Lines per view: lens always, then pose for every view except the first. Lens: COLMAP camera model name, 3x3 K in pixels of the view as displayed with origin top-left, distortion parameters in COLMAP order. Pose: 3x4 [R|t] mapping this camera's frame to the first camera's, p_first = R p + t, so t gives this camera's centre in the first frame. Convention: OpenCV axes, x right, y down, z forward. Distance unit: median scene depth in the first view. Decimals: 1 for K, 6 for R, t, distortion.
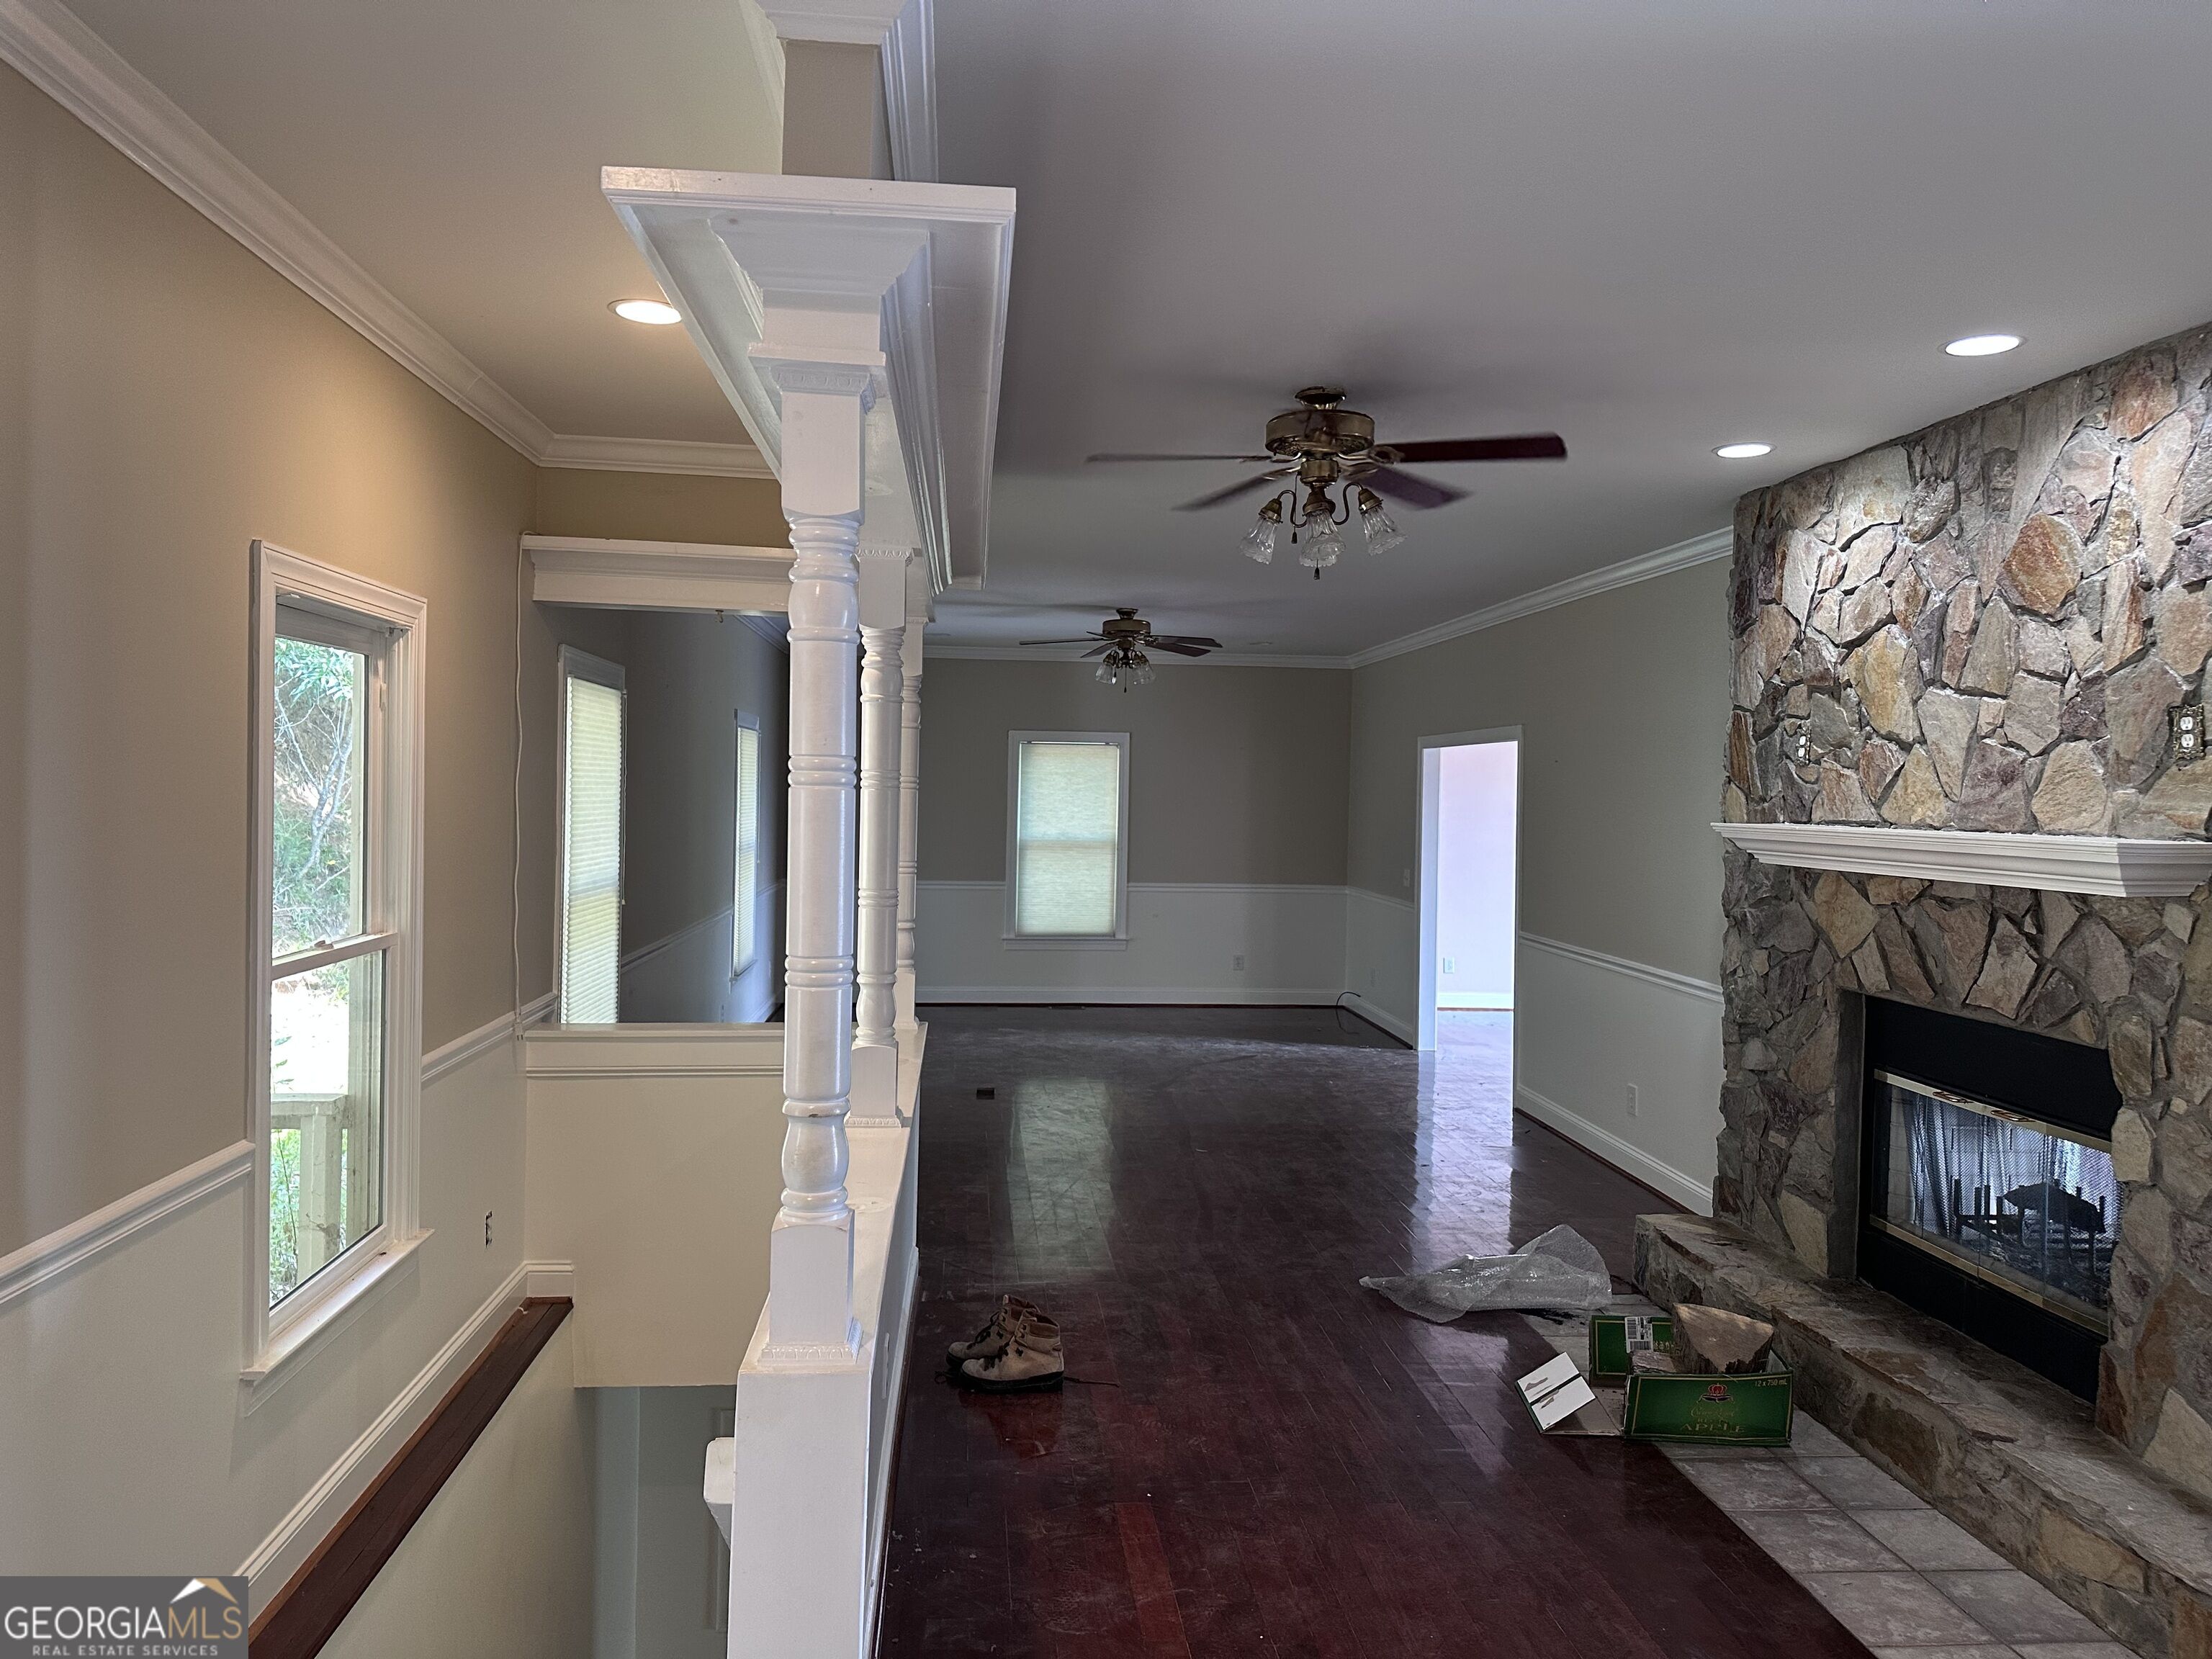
lens RADIAL K [[1596.9, 0, 1108.0], [0, 1596.9, 808.9], [0, 0, 1]] dist [0.046310, -0.066741]
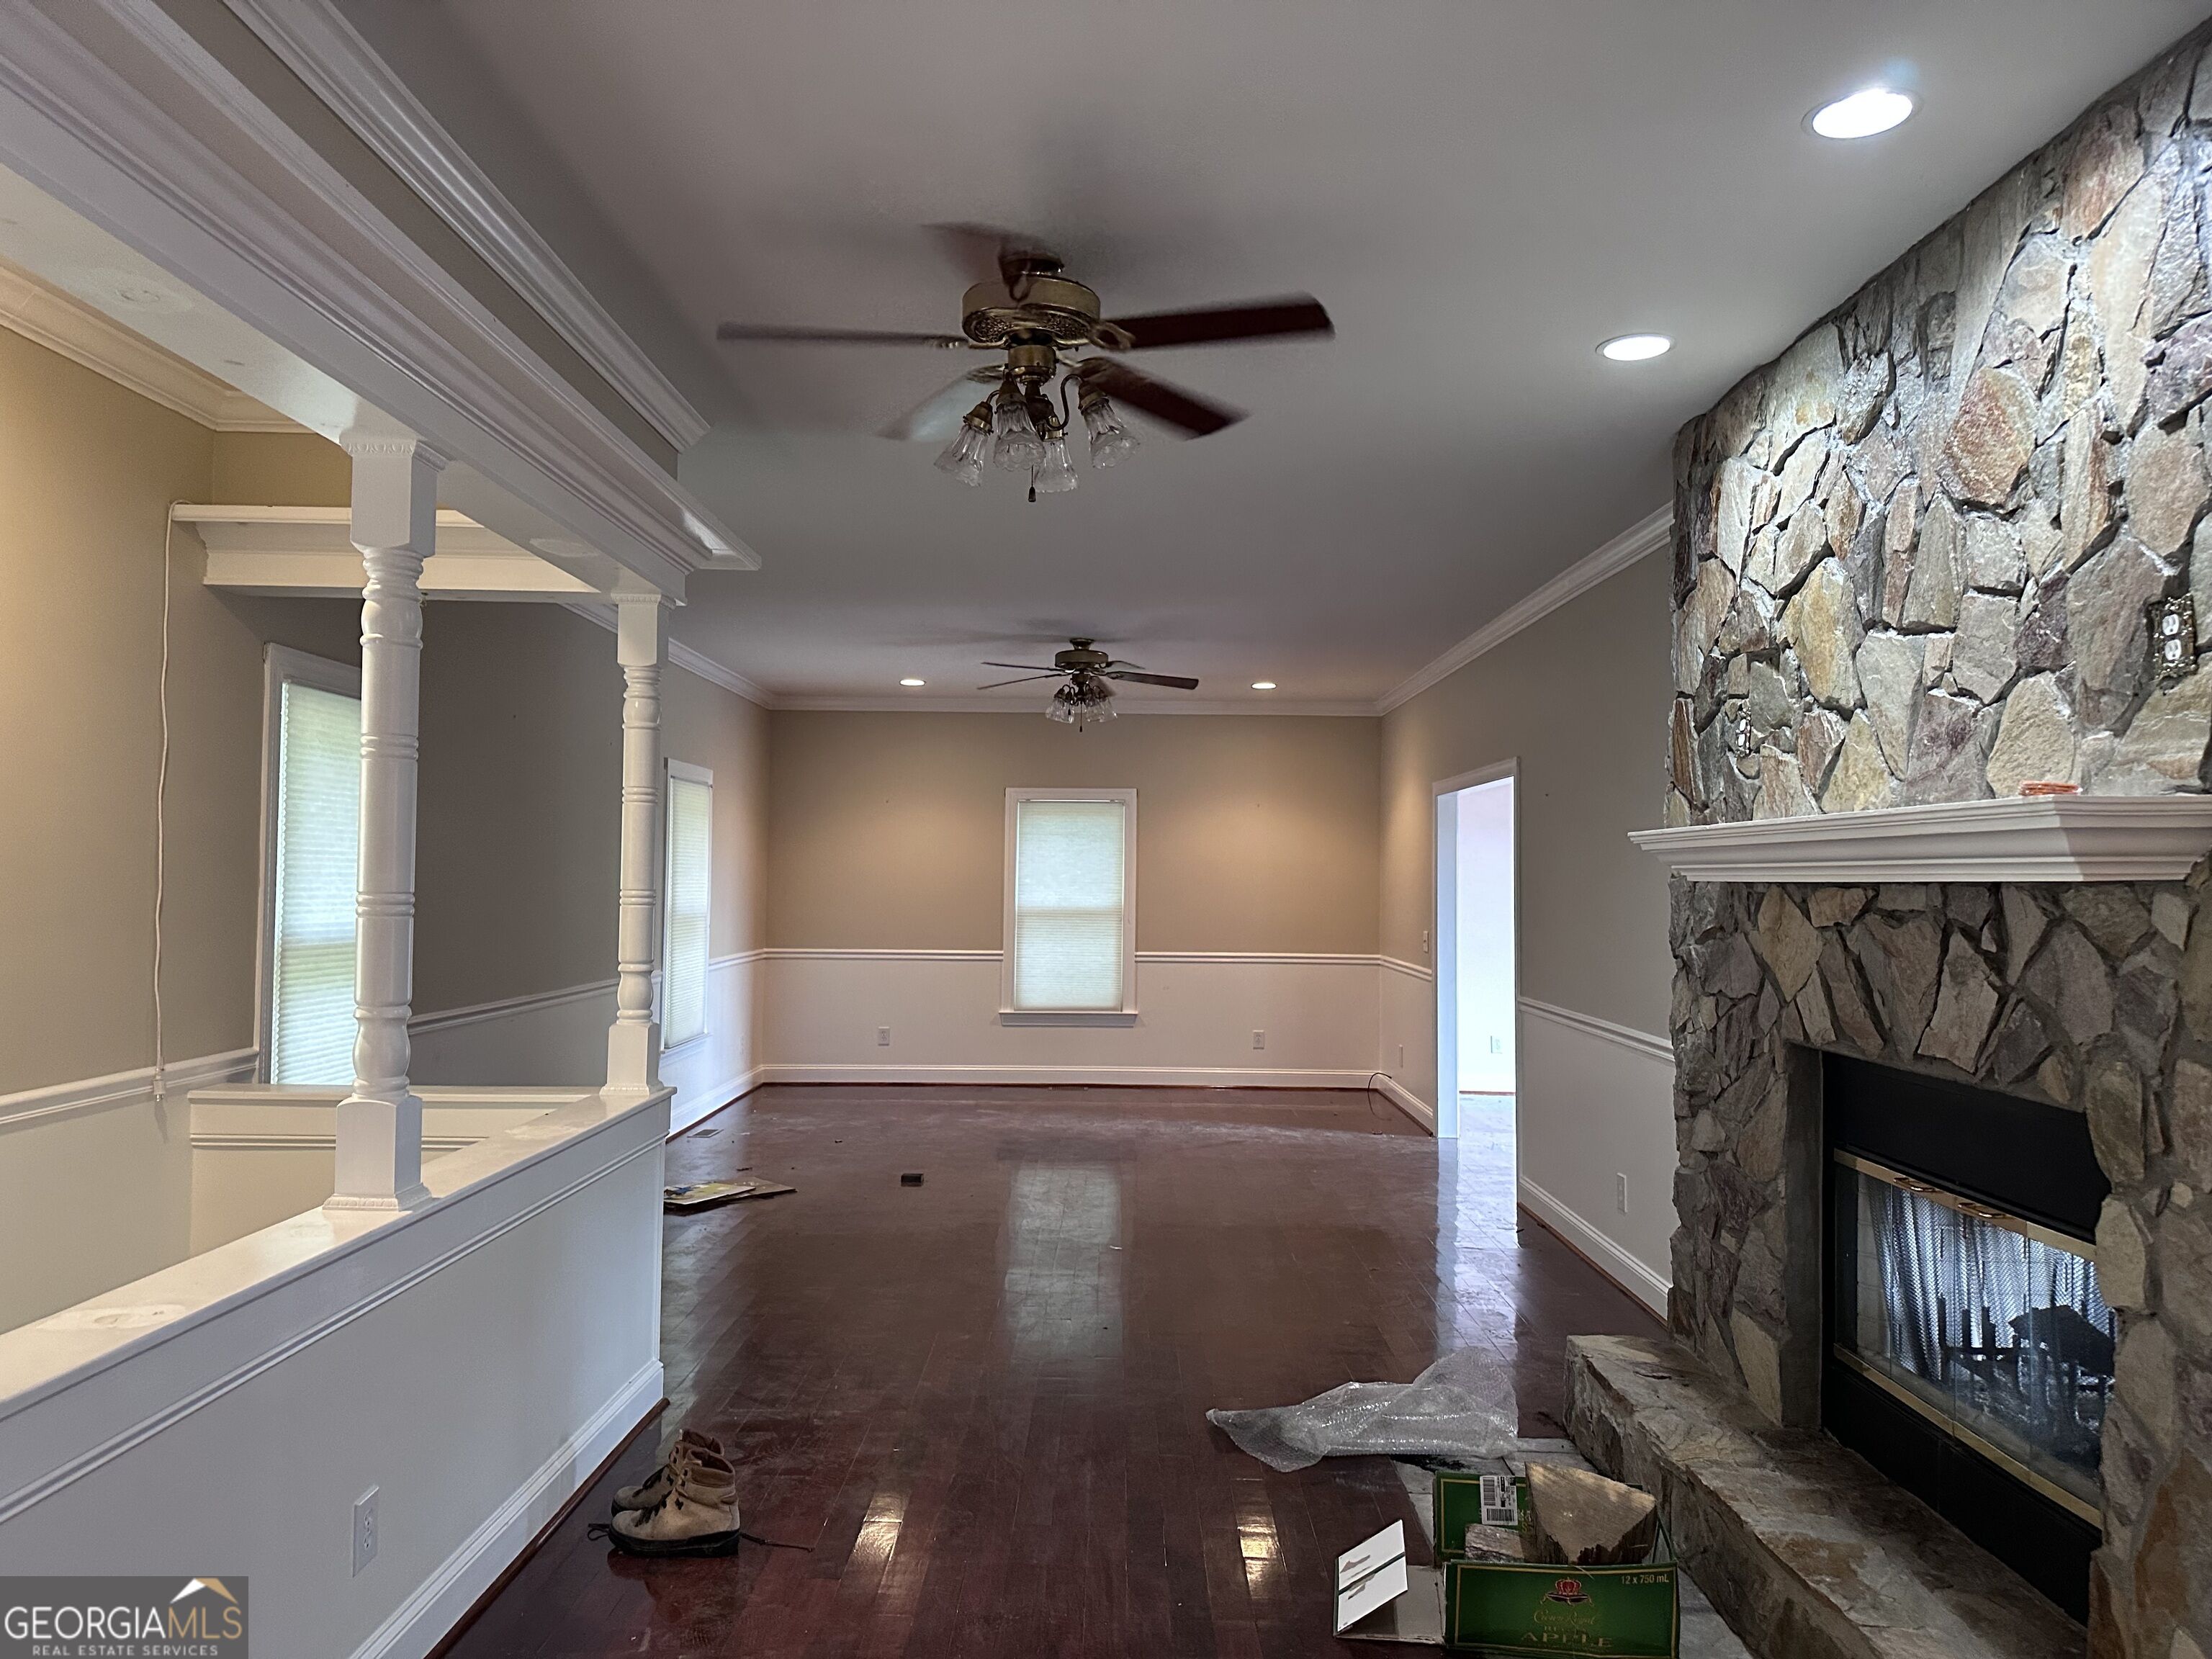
lens RADIAL K [[1595.0, 0, 1106.0], [0, 1595.0, 829.5], [0, 0, 1]] dist [0.040421, -0.051590]
pose [[0.995384, -0.010564, -0.095386, 0.226078], [0.006193, 0.998922, -0.046010, 0.048106], [0.095769, 0.045207, 0.994377, 0.226282]]
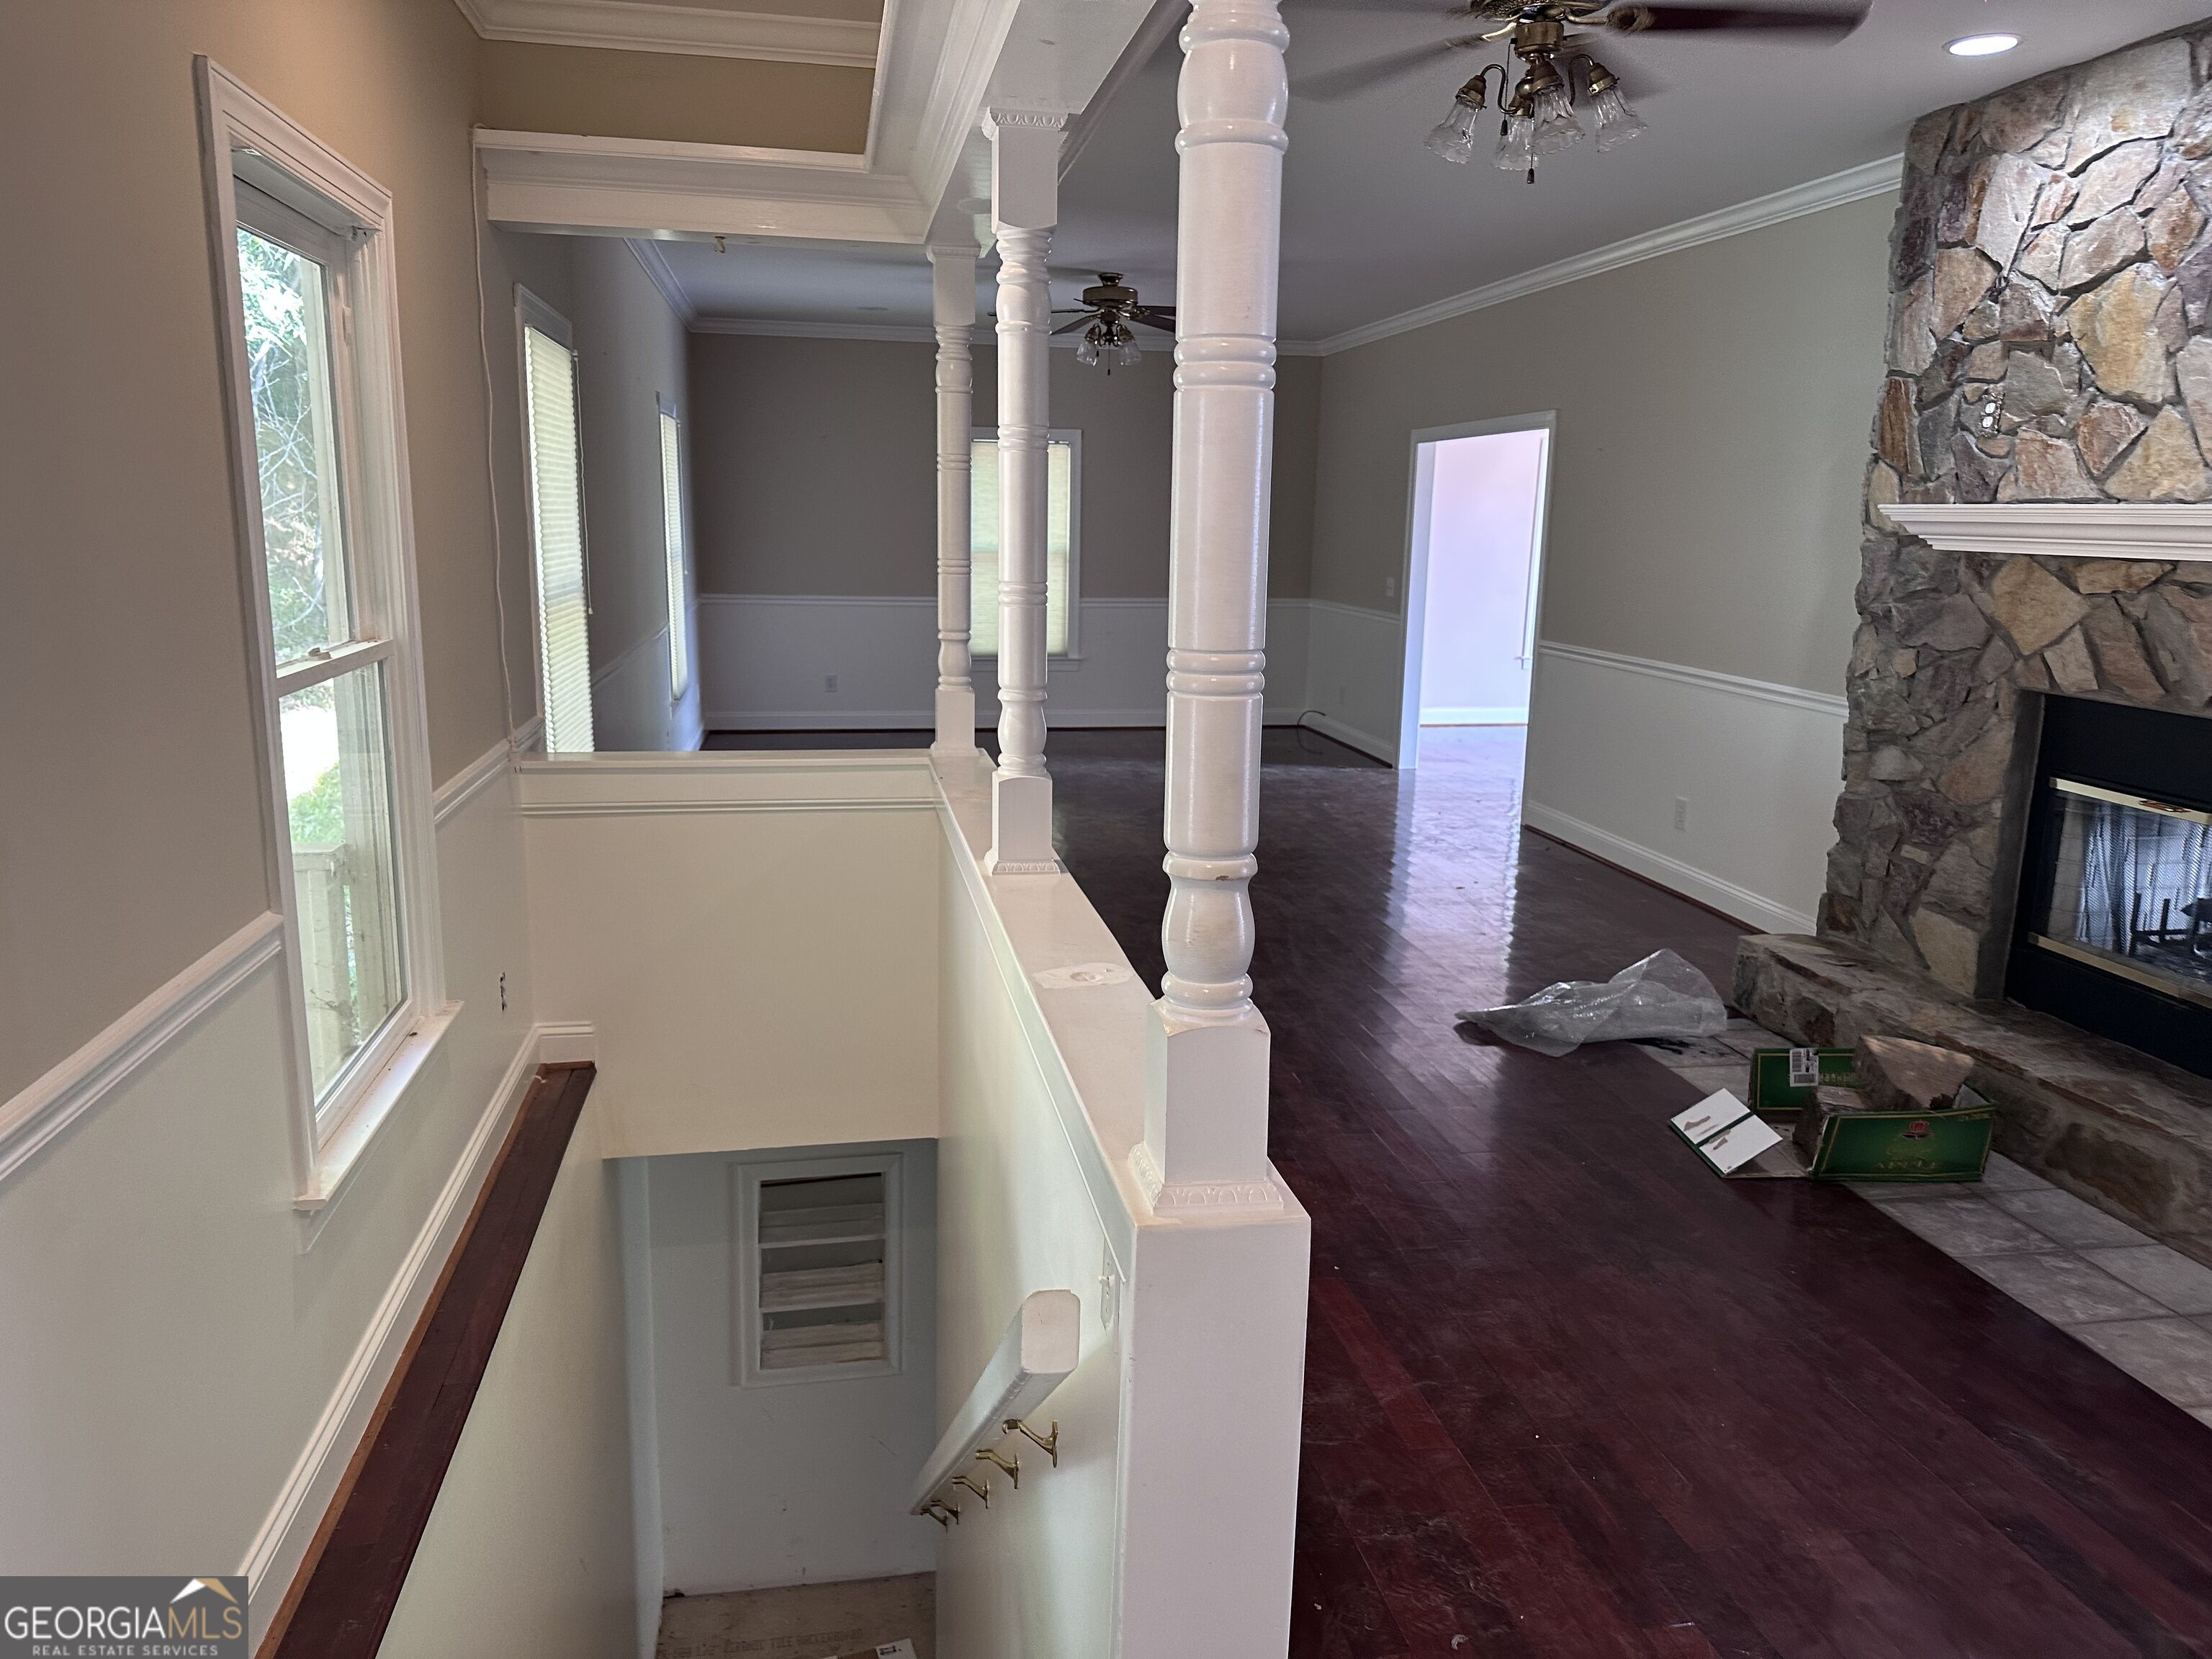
lens RADIAL K [[1599.5, 0, 1106.0], [0, 1599.5, 829.5], [0, 0, 1]] dist [0.003810, -0.011263]
pose [[0.996091, -0.020838, 0.085840, -0.145670], [0.004547, 0.982584, 0.185765, 0.021818], [-0.088216, -0.184648, 0.978838, 0.167413]]
